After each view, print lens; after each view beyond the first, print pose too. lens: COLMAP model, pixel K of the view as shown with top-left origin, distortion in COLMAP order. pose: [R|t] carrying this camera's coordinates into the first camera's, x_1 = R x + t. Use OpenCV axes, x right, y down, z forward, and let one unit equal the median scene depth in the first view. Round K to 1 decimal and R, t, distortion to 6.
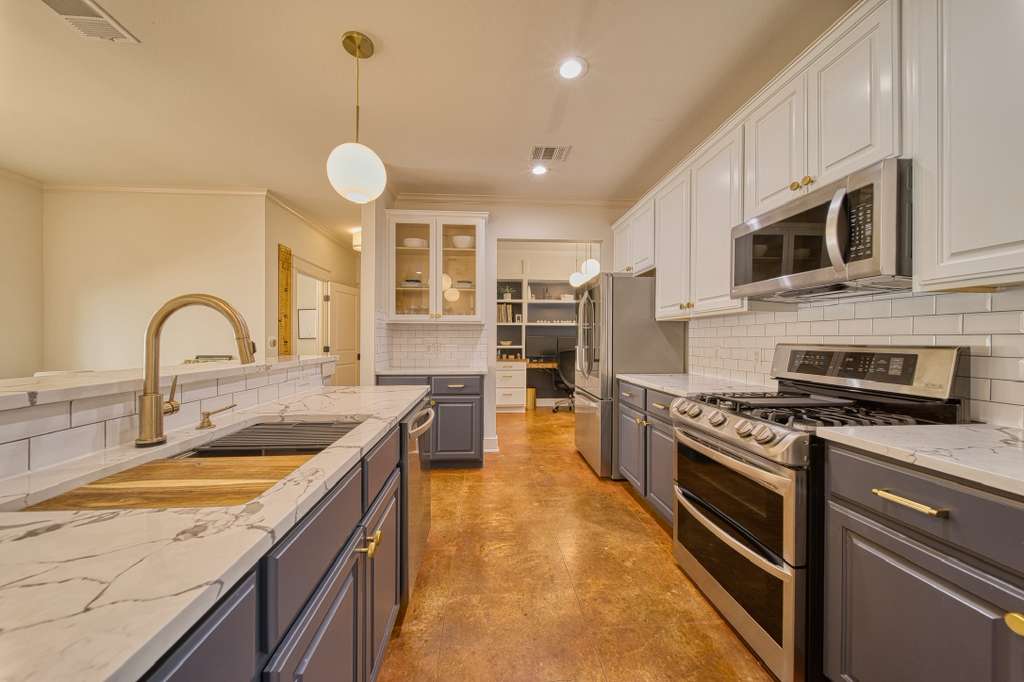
lens RADIAL K [[353.4, 0, 510.3], [0, 353.4, 340.8], [0, 0, 1]] dist [-0.001255, -0.000149]
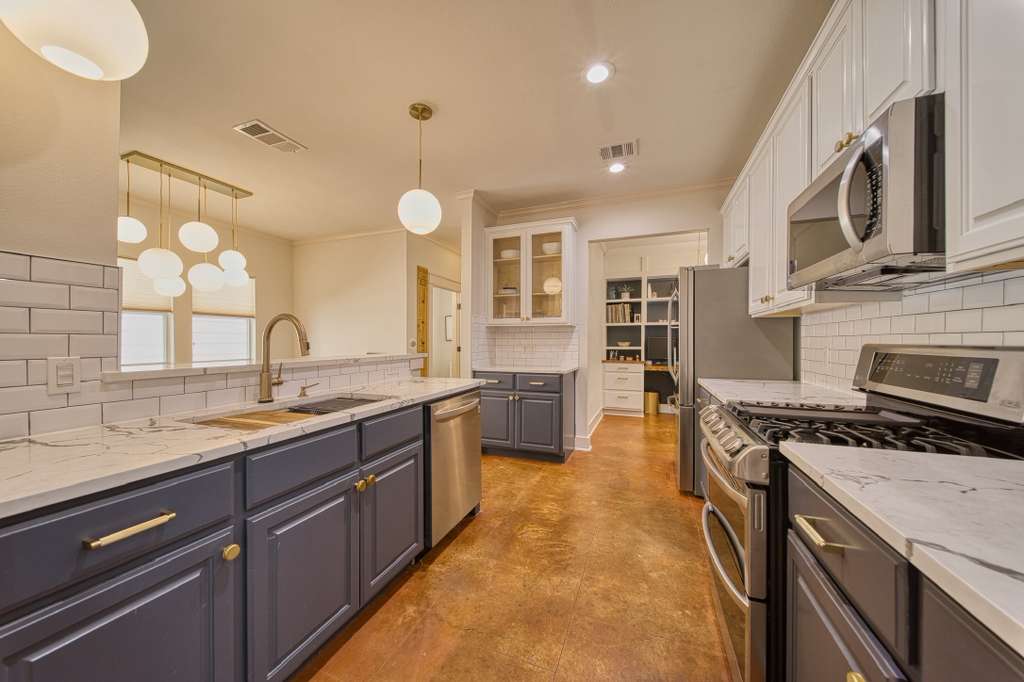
lens RADIAL K [[353.4, 0, 510.3], [0, 353.4, 340.8], [0, 0, 1]] dist [-0.001255, -0.000149]
pose [[0.907900, -0.003051, -0.419175, 0.223384], [0.001641, 0.999992, -0.003724, 0.001512], [0.419183, 0.002693, 0.907898, -0.017226]]
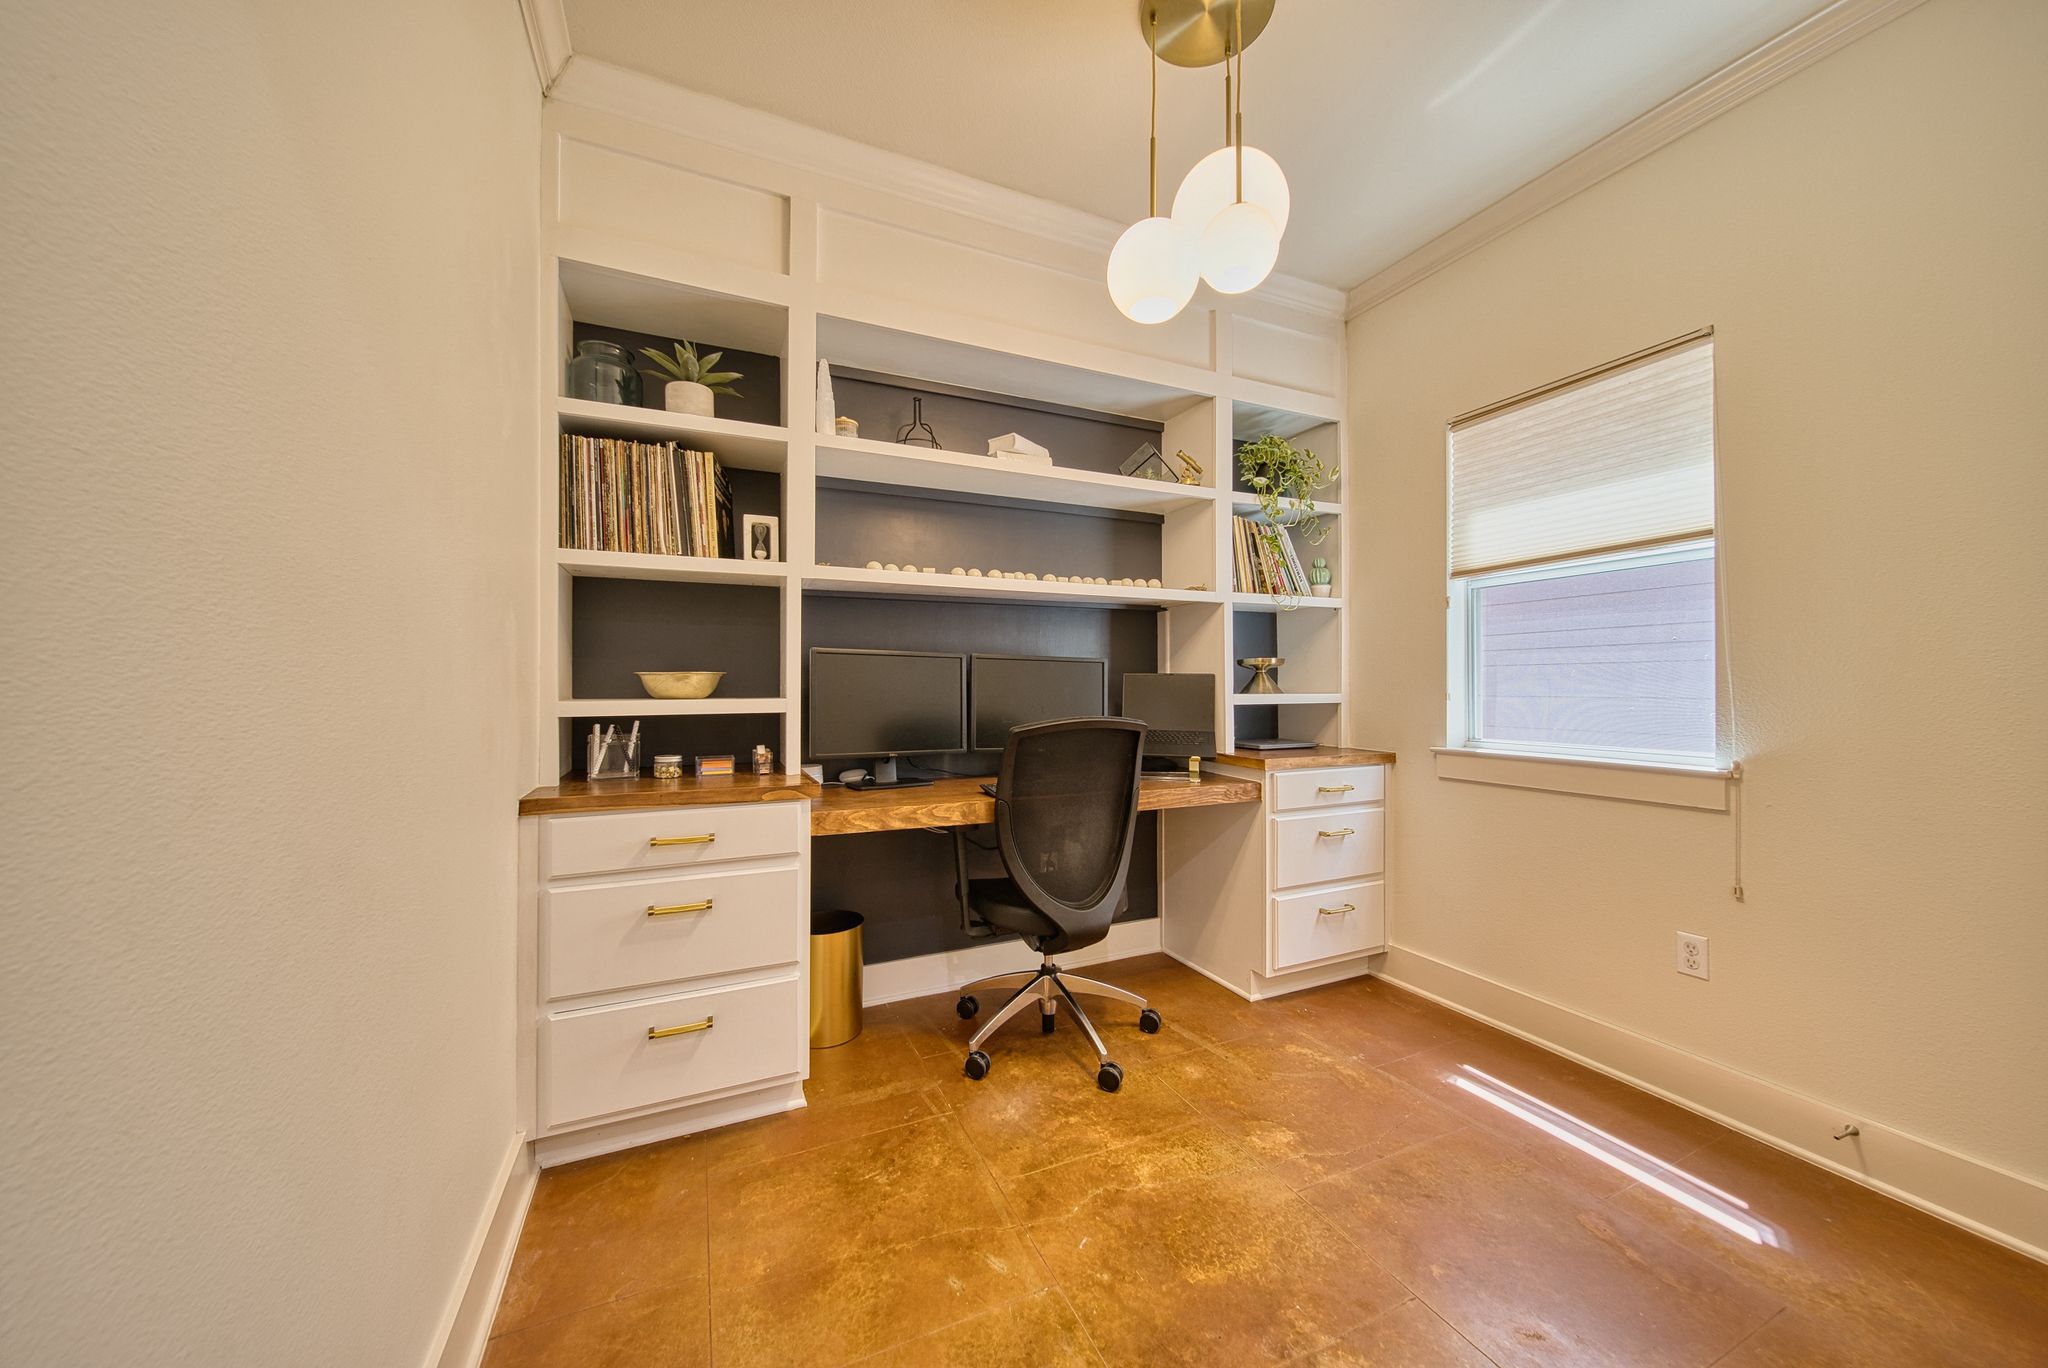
lens RADIAL K [[706.8, 0, 1020.6], [0, 706.8, 683.6], [0, 0, 1]] dist [-0.001255, -0.000149]
pose [[0.937714, -0.003894, 0.347385, 0.044421], [0.004131, 0.999991, 0.000057, 0.014295], [-0.347382, 0.001382, 0.937723, 1.280452]]
